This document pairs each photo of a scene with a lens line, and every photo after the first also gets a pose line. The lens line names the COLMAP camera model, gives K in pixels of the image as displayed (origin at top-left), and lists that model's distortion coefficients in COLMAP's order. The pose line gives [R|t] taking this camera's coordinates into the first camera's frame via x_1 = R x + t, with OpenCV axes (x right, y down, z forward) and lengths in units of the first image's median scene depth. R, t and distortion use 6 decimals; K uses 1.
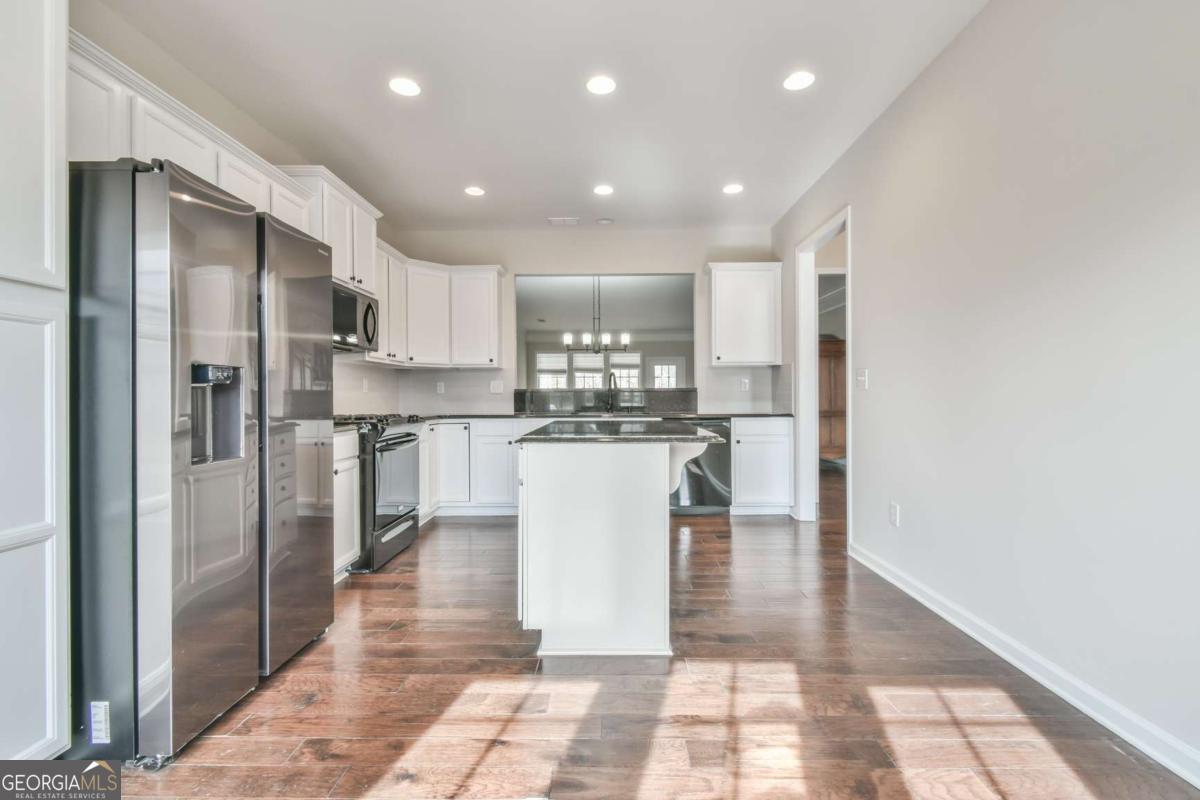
lens RADIAL K [[522.8, 0, 600.0], [0, 522.8, 400.0], [0, 0, 1]] dist [-0.003434, -0.000750]
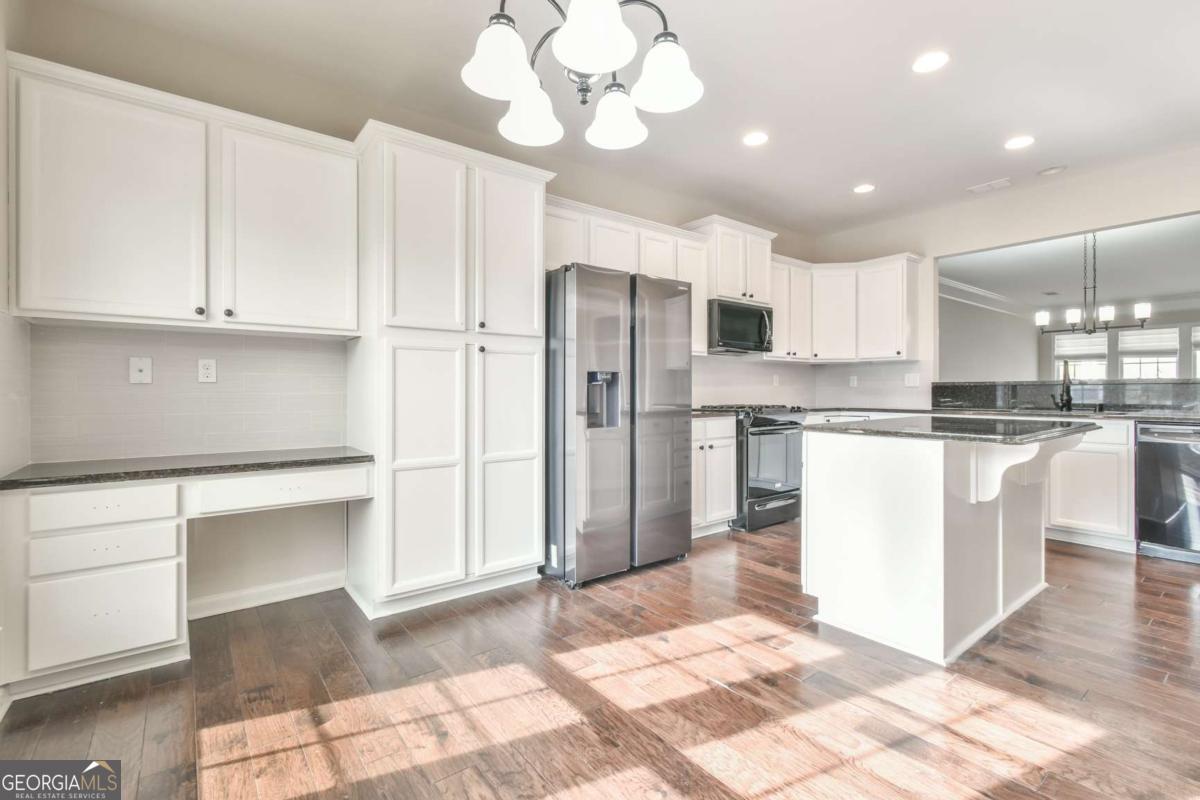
lens RADIAL K [[526.5, 0, 614.6], [0, 526.5, 392.9], [0, 0, 1]] dist [0.019582, -0.014764]
pose [[0.642988, 0.008350, -0.765831, 0.251144], [-0.008390, 0.999957, 0.003858, -0.001111], [0.765830, 0.003944, 0.643031, -0.037298]]
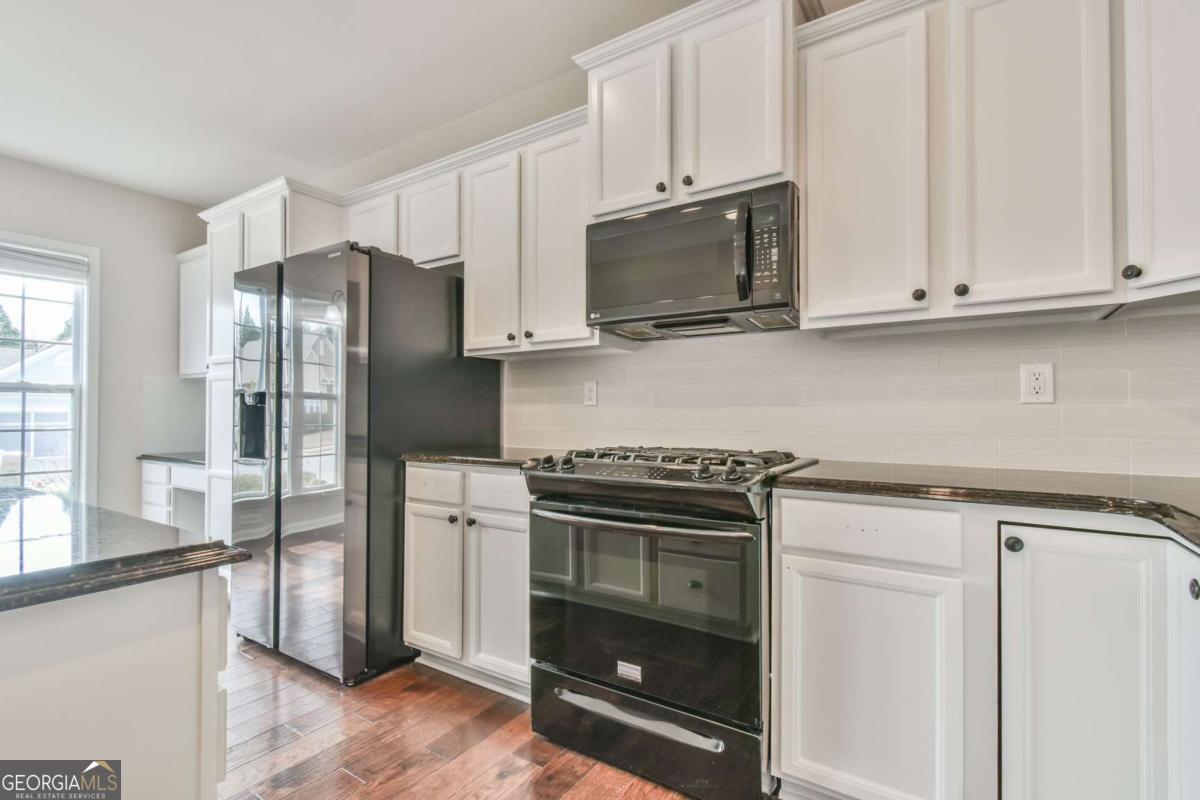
lens RADIAL K [[573.2, 0, 594.4], [0, 573.2, 408.9], [0, 0, 1]] dist [-0.000186, 0.000171]
pose [[-0.541126, -0.002779, -0.840937, 0.037072], [-0.004852, 0.999988, -0.000182, -0.009885], [0.840928, 0.003982, -0.541133, 1.072535]]
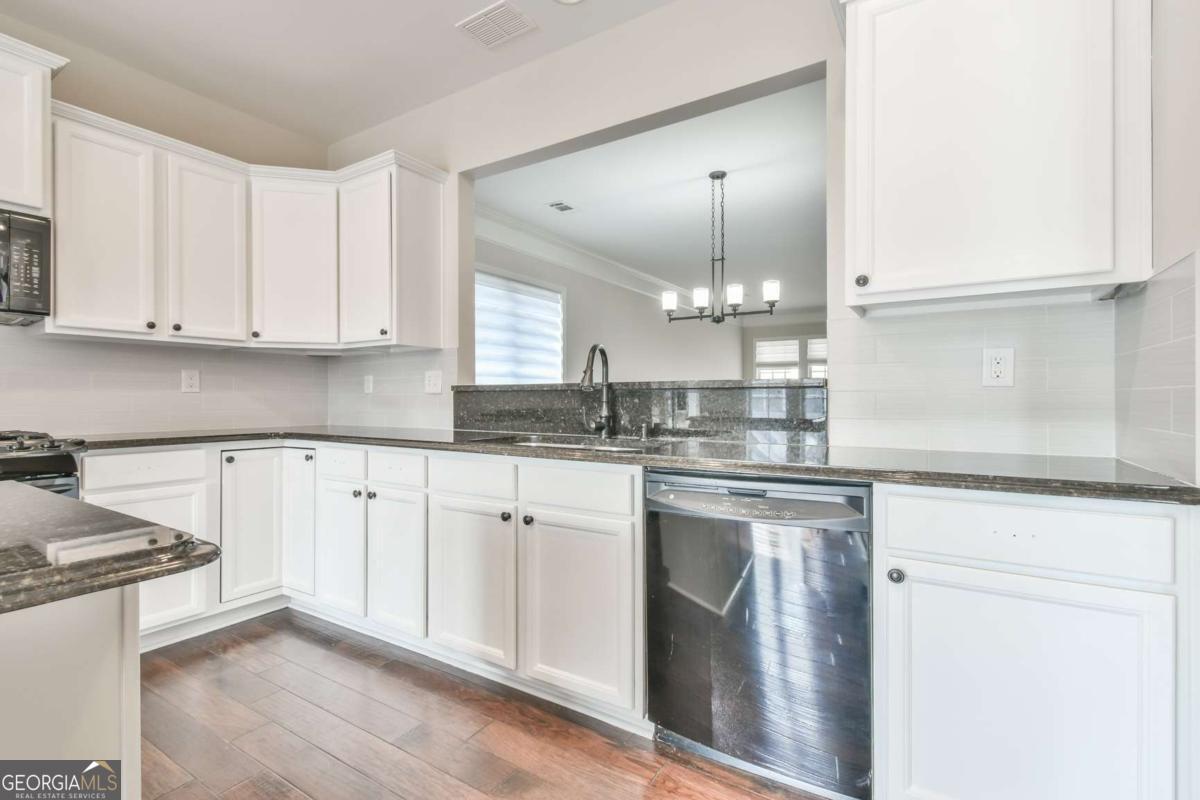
lens RADIAL K [[532.8, 0, 581.9], [0, 532.8, 399.6], [0, 0, 1]] dist [-0.003109, -0.000527]
pose [[0.844974, 0.005566, -0.534778, 0.314998], [-0.007127, 0.999974, -0.000854, -0.009061], [0.534759, 0.004533, 0.844992, 0.799525]]
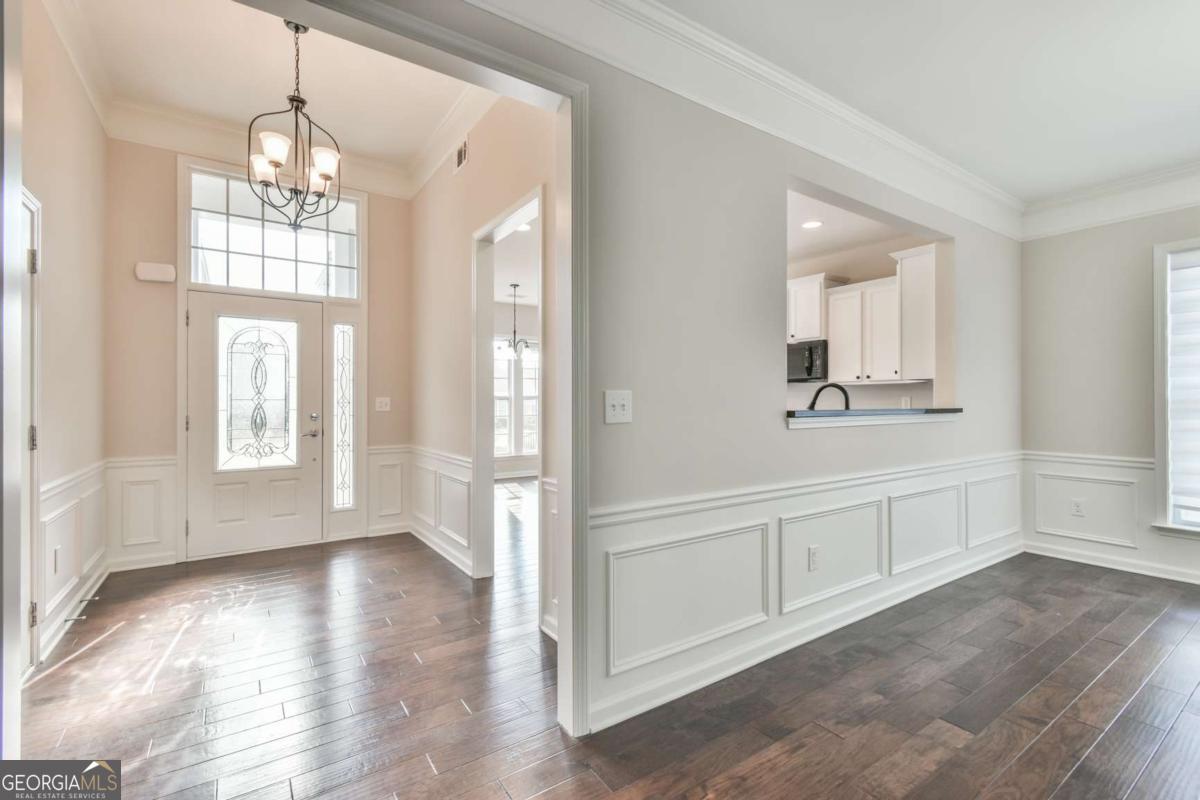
lens RADIAL K [[548.9, 0, 615.2], [0, 548.9, 401.2], [0, 0, 1]] dist [-0.000968, -0.000757]
pose [[-0.801724, 0.005883, -0.597666, 0.790641], [-0.000081, 0.999950, 0.009952, -0.047830], [0.597695, 0.008027, -0.801683, 1.729074]]
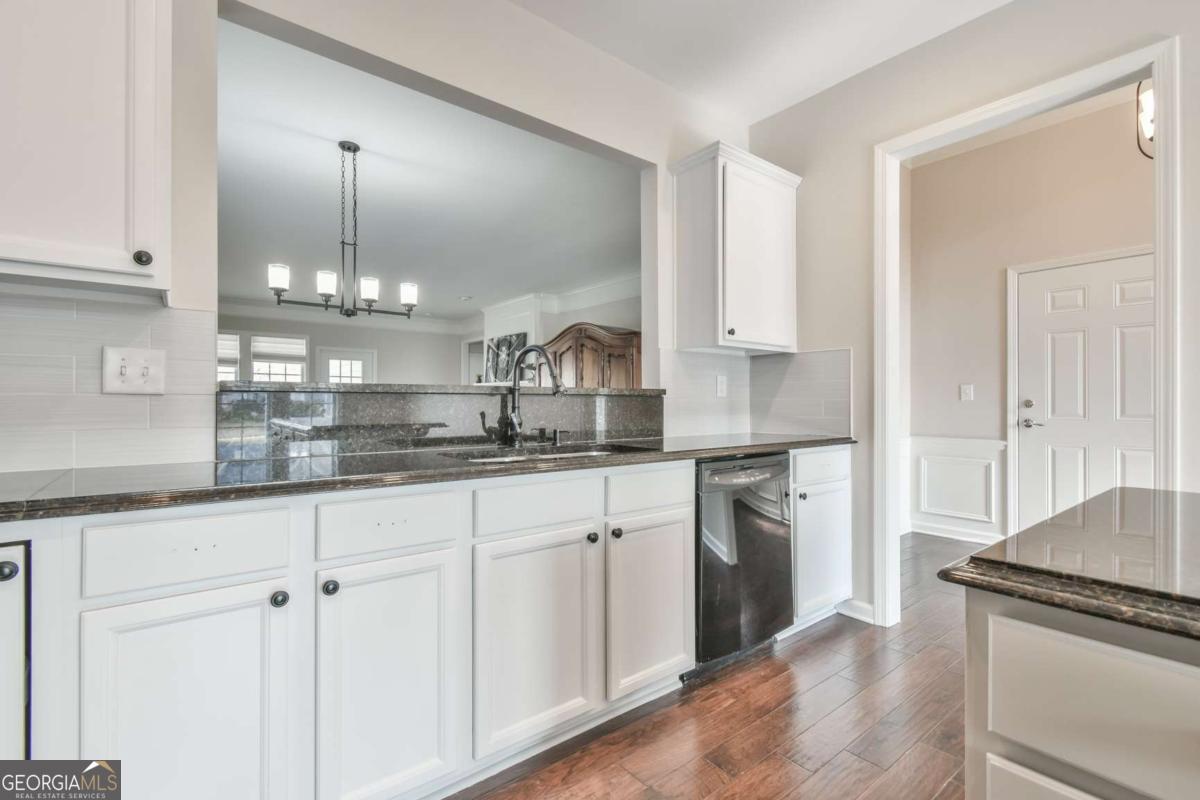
lens RADIAL K [[548.9, 0, 615.2], [0, 548.9, 401.2], [0, 0, 1]] dist [-0.000968, -0.000757]
pose [[0.773012, 0.007206, 0.634350, -0.245774], [0.000873, 0.999922, -0.012422, -0.006921], [-0.634390, 0.010156, 0.772946, 0.818162]]
